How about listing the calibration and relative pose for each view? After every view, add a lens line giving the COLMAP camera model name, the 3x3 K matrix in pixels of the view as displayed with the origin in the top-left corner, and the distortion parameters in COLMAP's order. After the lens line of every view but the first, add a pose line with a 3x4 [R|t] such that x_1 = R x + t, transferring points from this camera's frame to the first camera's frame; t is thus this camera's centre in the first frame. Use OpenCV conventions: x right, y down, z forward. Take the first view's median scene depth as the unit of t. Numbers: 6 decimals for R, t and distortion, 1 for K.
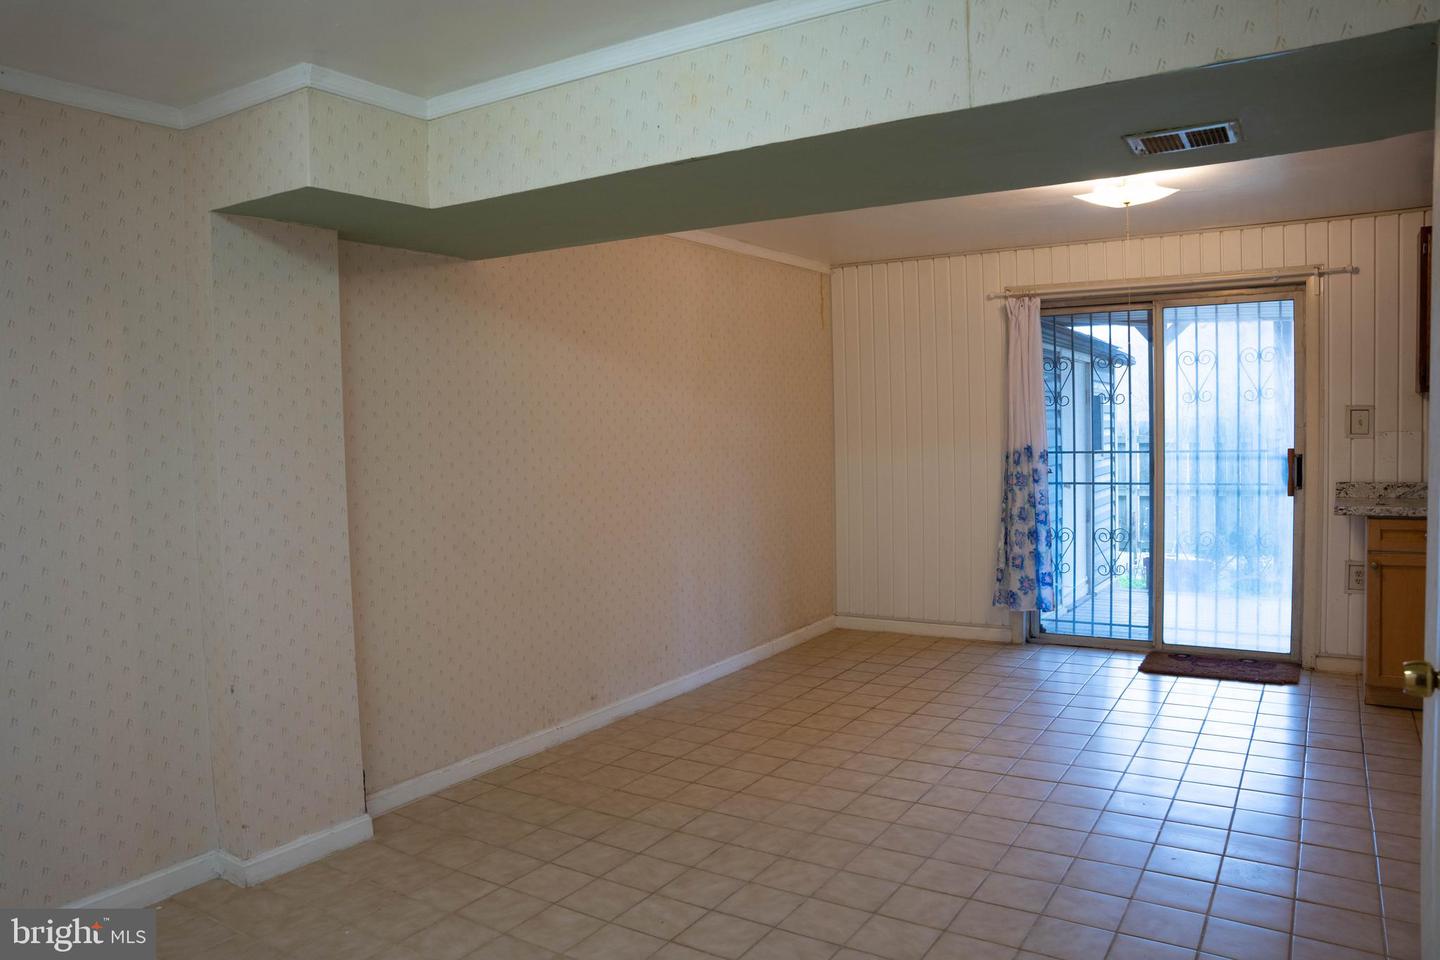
lens RADIAL K [[1002.4, 0, 715.6], [0, 1002.4, 486.8], [0, 0, 1]] dist [-0.086880, 0.003235]
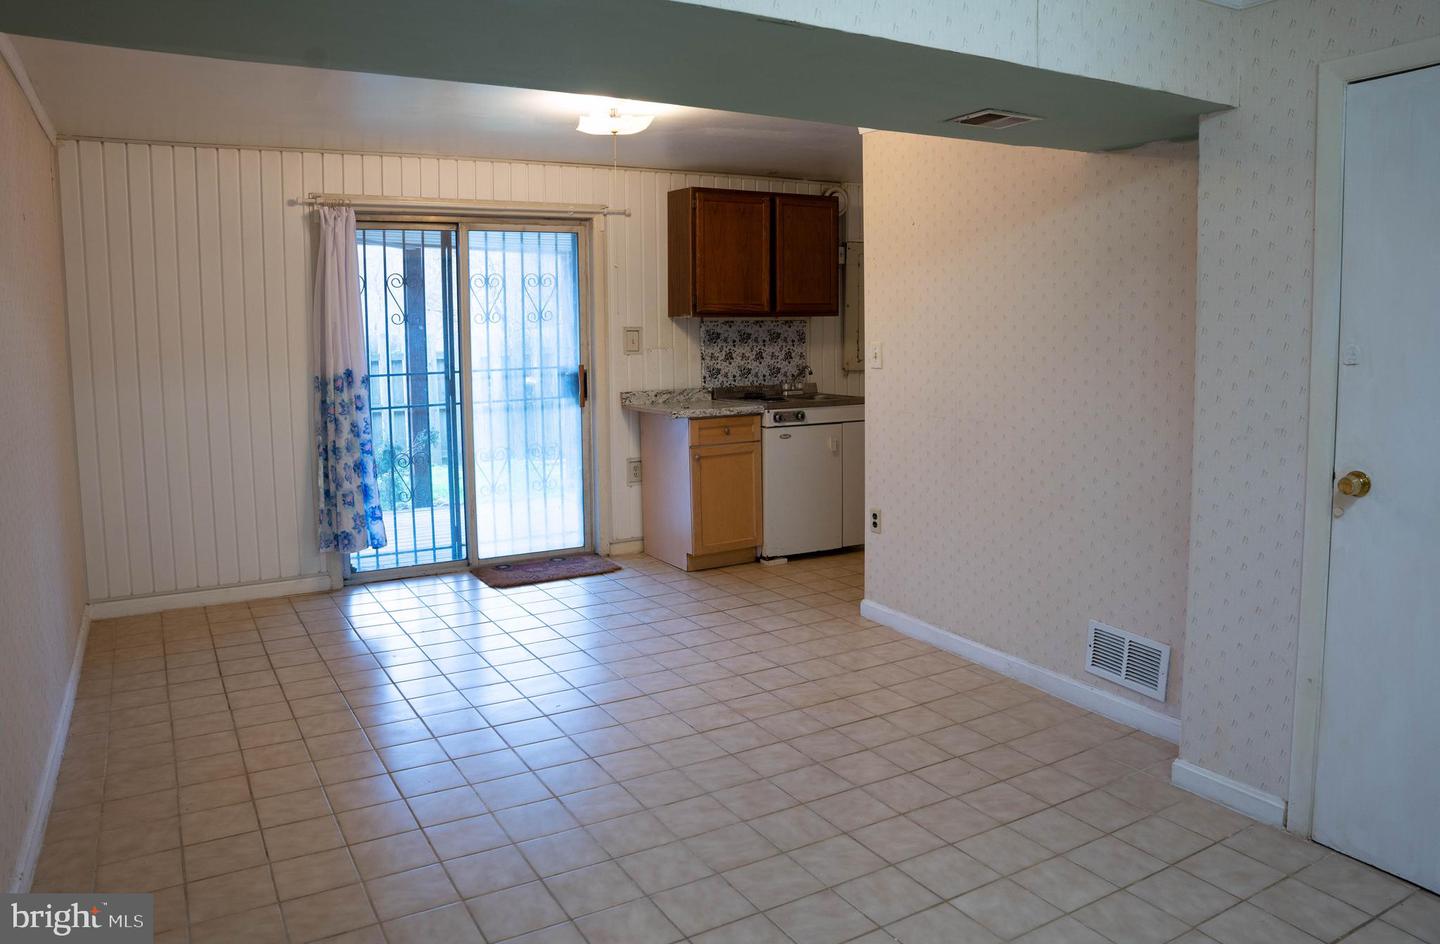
lens RADIAL K [[1004.8, 0, 718.6], [0, 1004.8, 423.2], [0, 0, 1]] dist [-0.179056, 0.133901]
pose [[0.470500, -0.070440, 0.879584, -0.328791], [0.057797, 0.997128, 0.048937, -0.017953], [-0.880505, 0.027813, 0.473220, 0.286598]]
